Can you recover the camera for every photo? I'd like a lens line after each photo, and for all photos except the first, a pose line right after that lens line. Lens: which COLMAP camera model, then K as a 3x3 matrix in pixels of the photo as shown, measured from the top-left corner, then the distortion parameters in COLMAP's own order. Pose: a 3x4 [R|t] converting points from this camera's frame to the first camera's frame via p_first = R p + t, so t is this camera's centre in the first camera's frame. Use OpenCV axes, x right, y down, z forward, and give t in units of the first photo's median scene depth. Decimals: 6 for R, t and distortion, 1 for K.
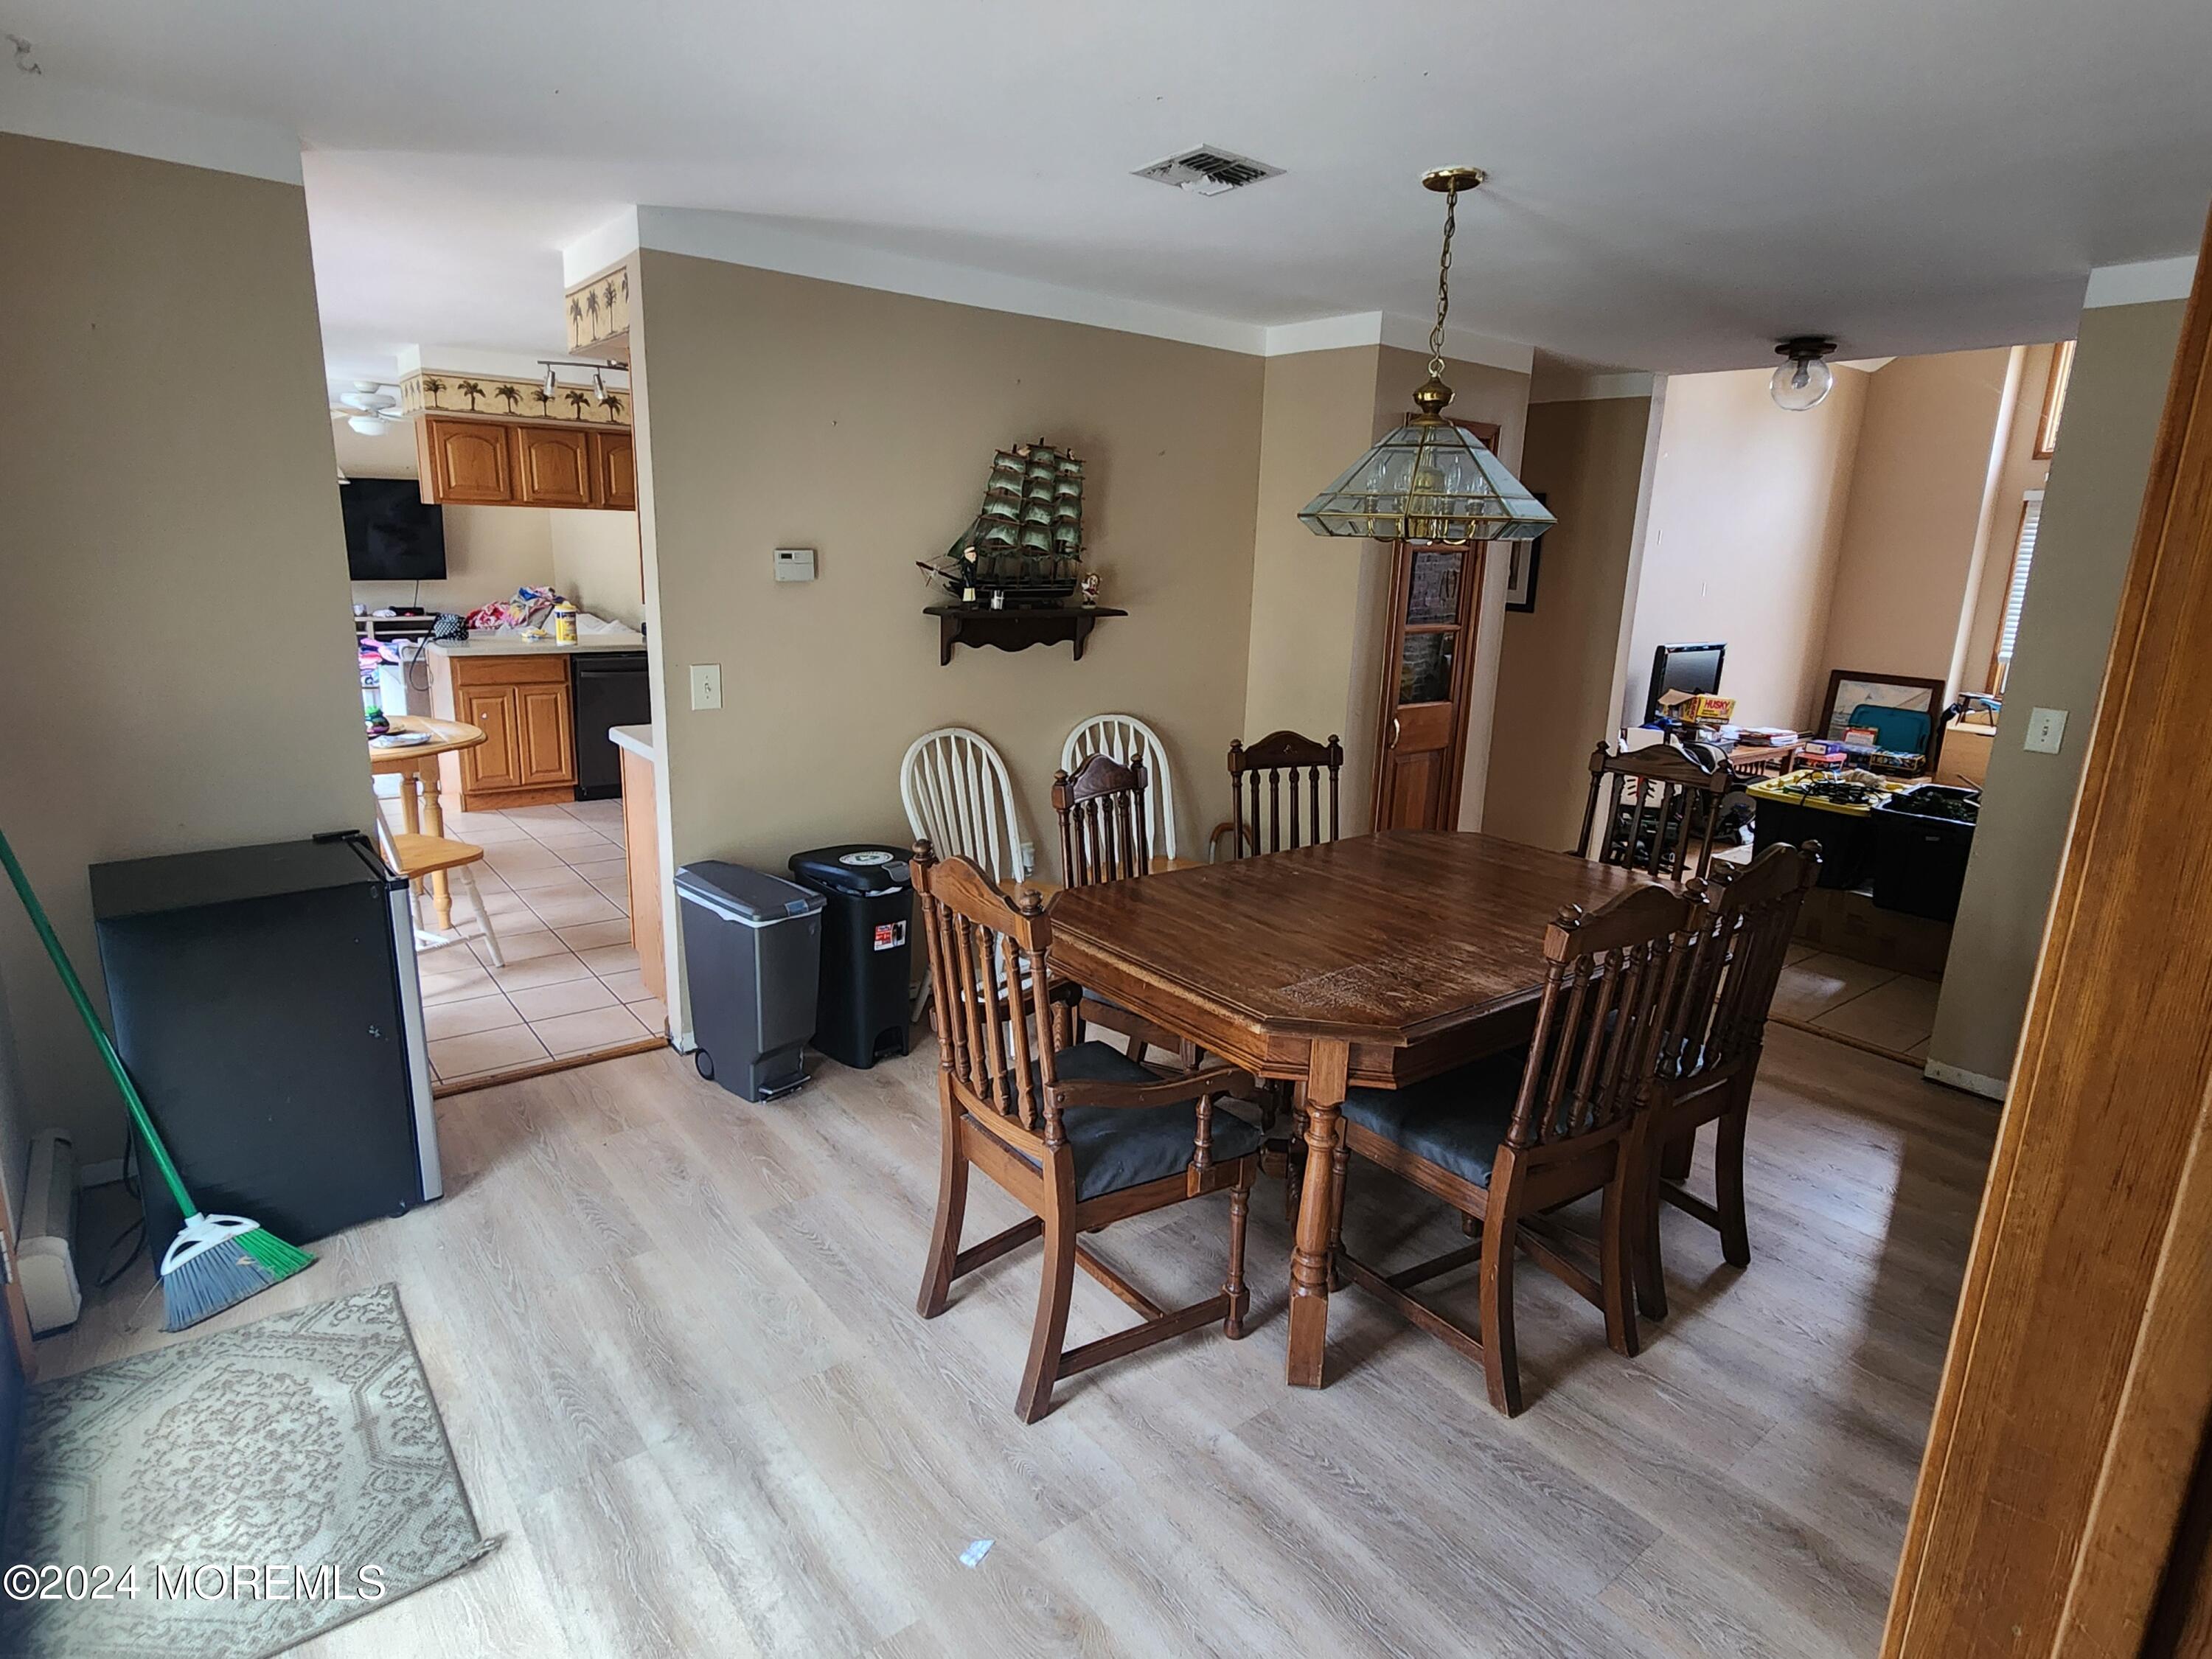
lens RADIAL K [[1245.1, 0, 1106.0], [0, 1245.1, 829.5], [0, 0, 1]] dist [0.004132, 0.000908]
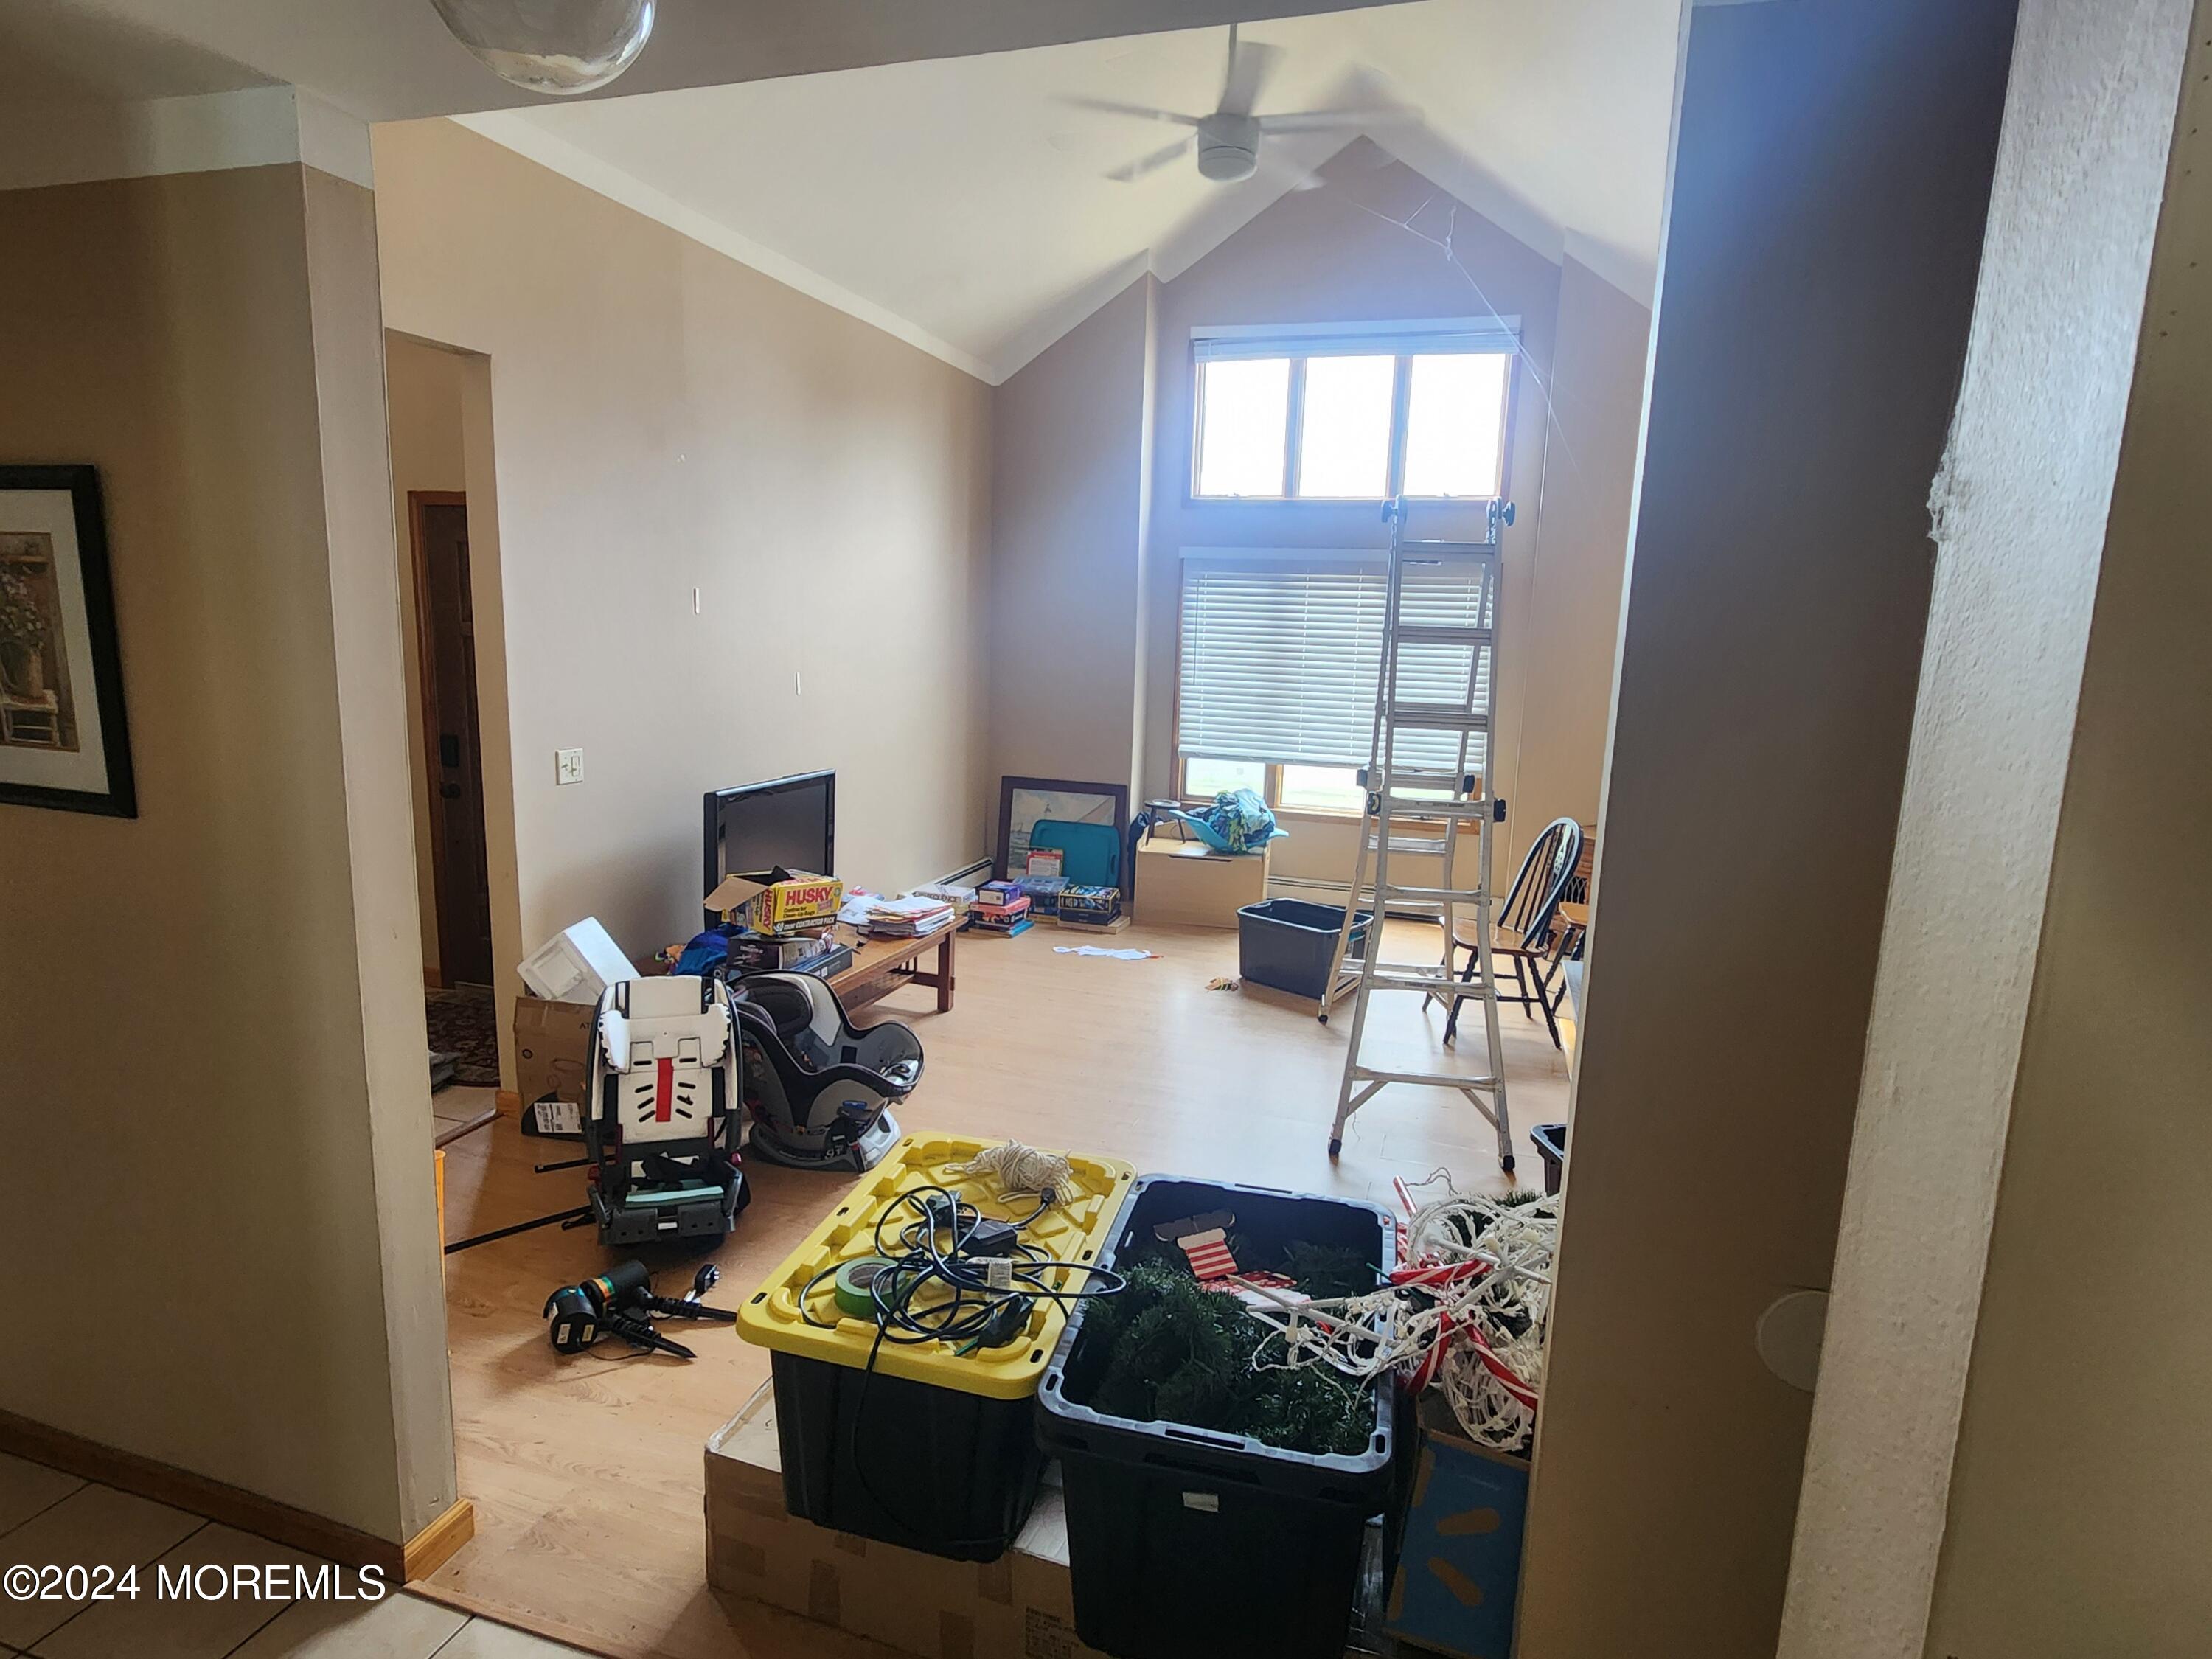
lens RADIAL K [[1197.6, 0, 1106.0], [0, 1197.6, 829.5], [0, 0, 1]] dist [-0.007963, 0.007558]
pose [[0.833284, -0.098749, 0.543954, 0.416721], [0.121897, 0.992521, -0.006552, -0.148442], [-0.539239, 0.071766, 0.839089, 0.631940]]
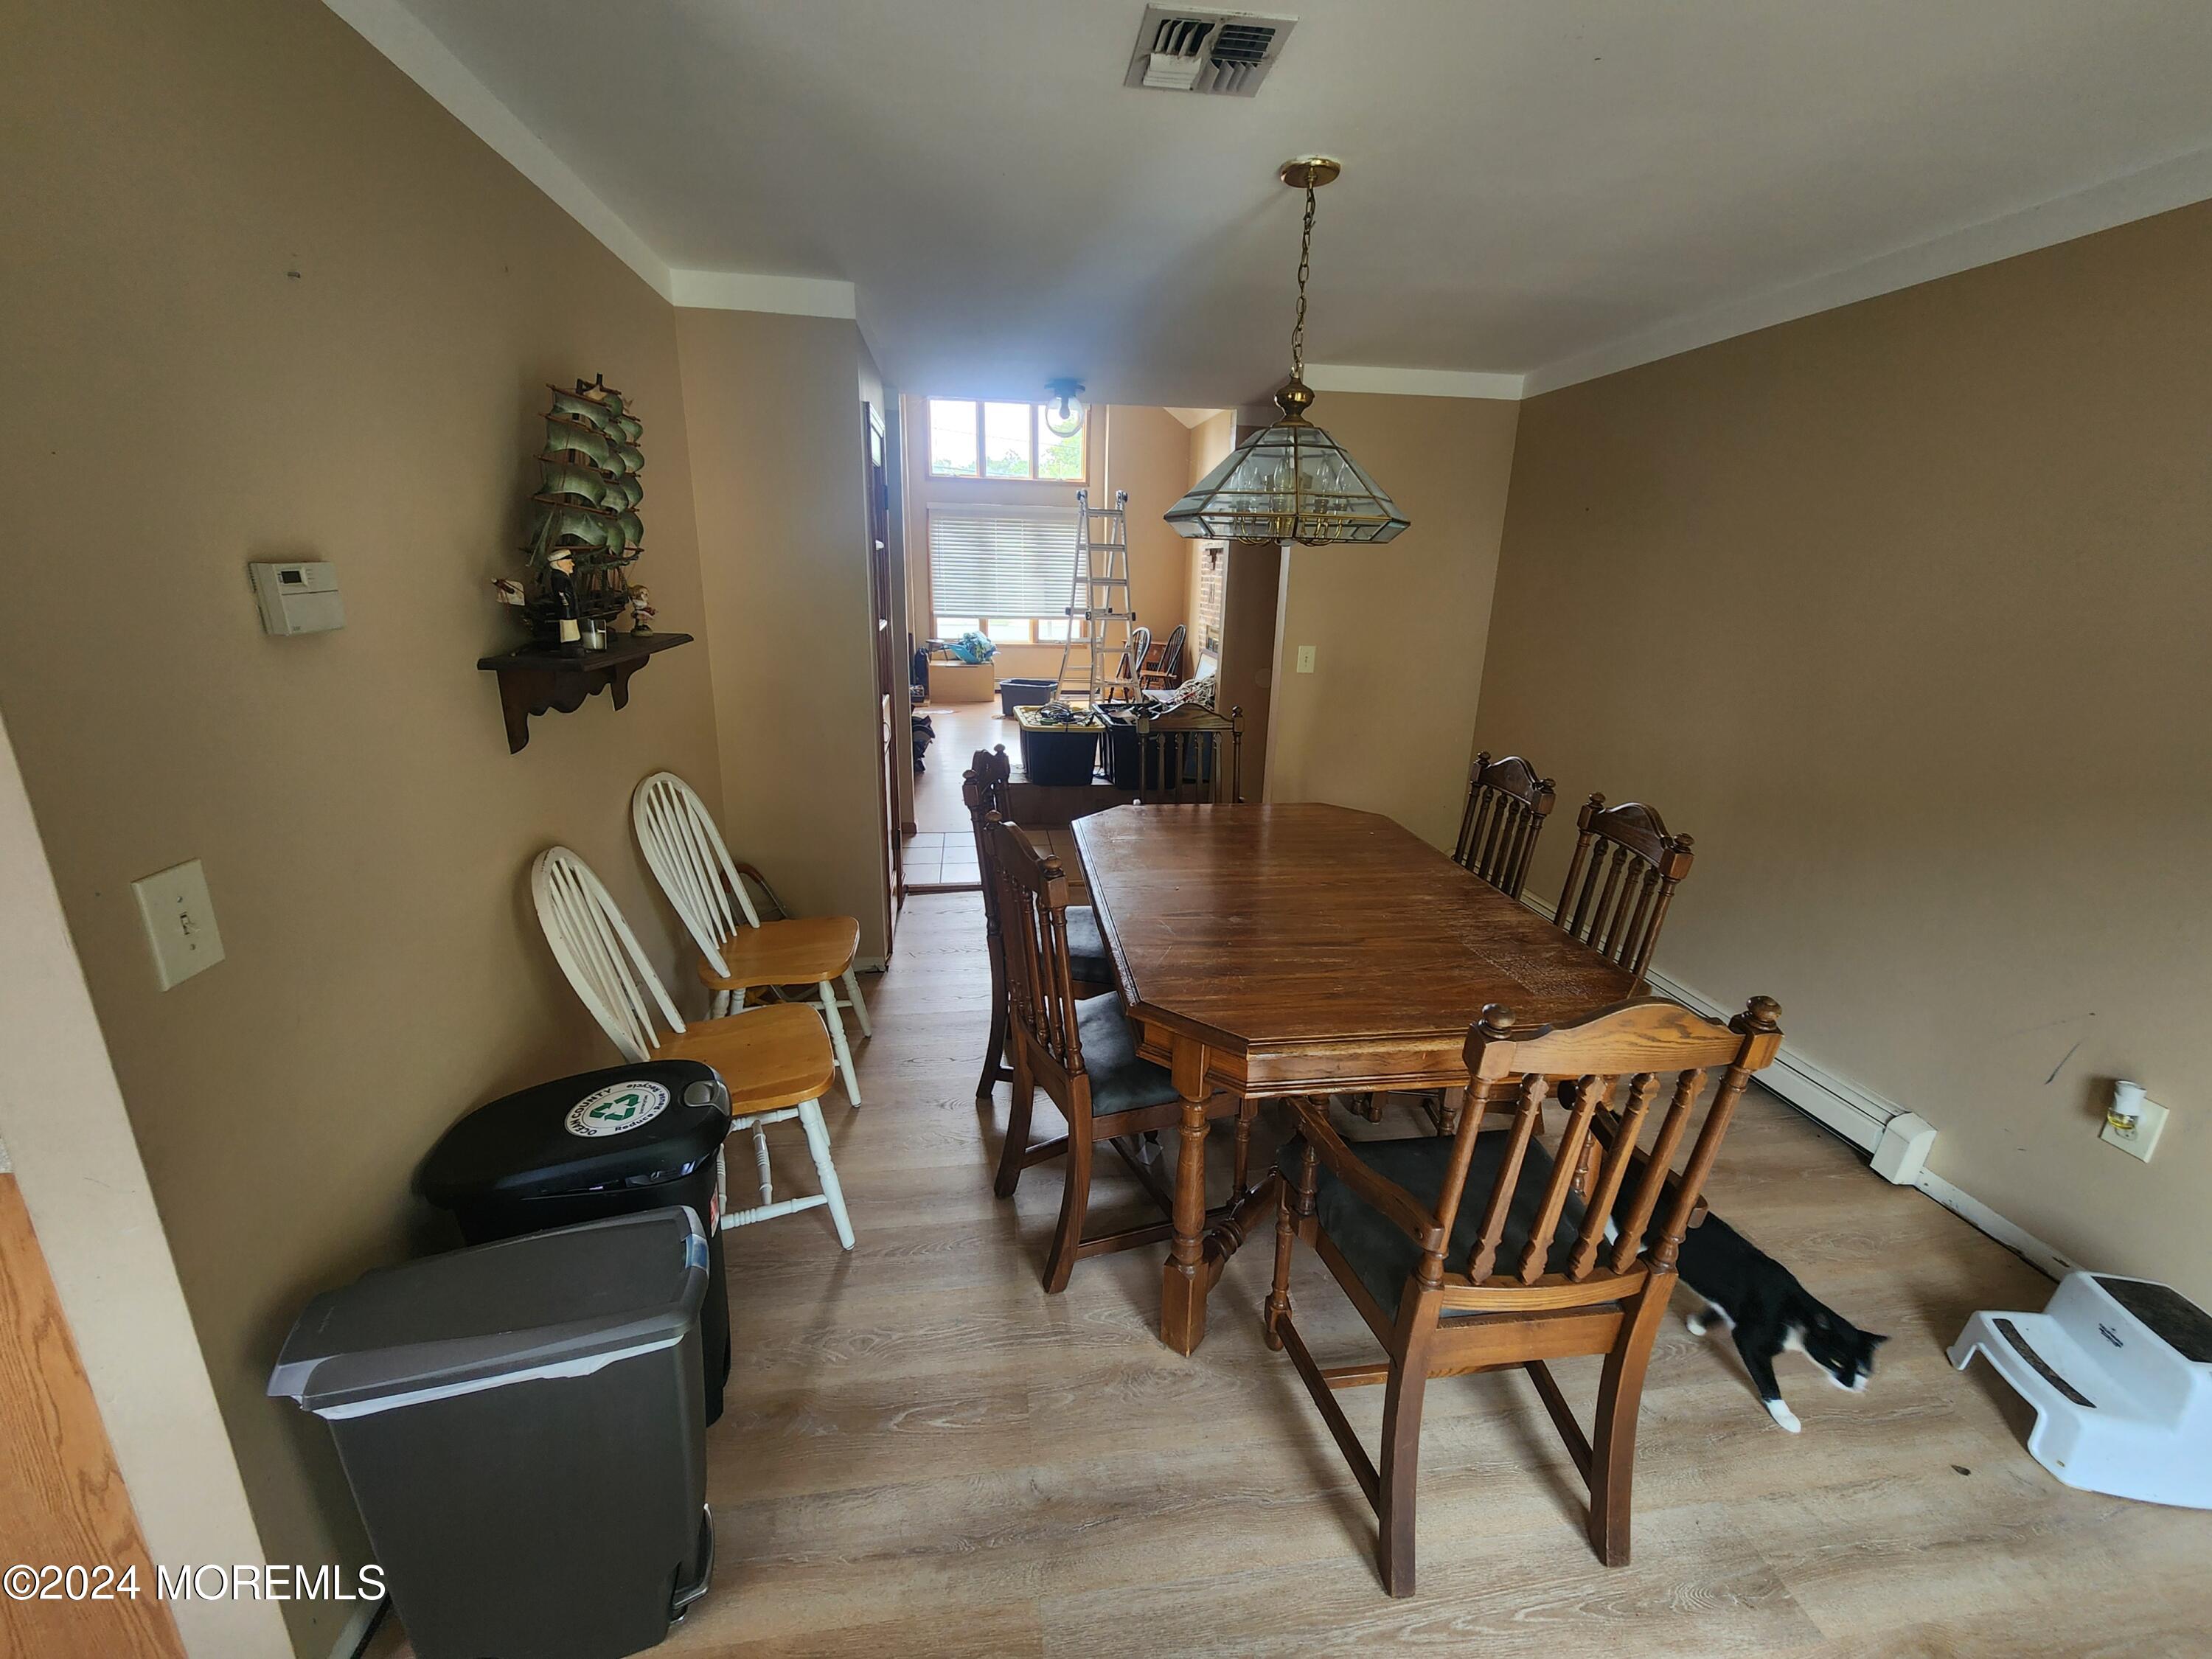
lens RADIAL K [[906.4, 0, 1106.0], [0, 906.4, 829.5], [0, 0, 1]] dist [-0.004489, 0.000588]
pose [[0.484607, -0.266970, 0.832996, -0.296486], [0.192389, 0.961499, 0.196229, -0.103708], [-0.853312, 0.065165, 0.517312, 0.438590]]
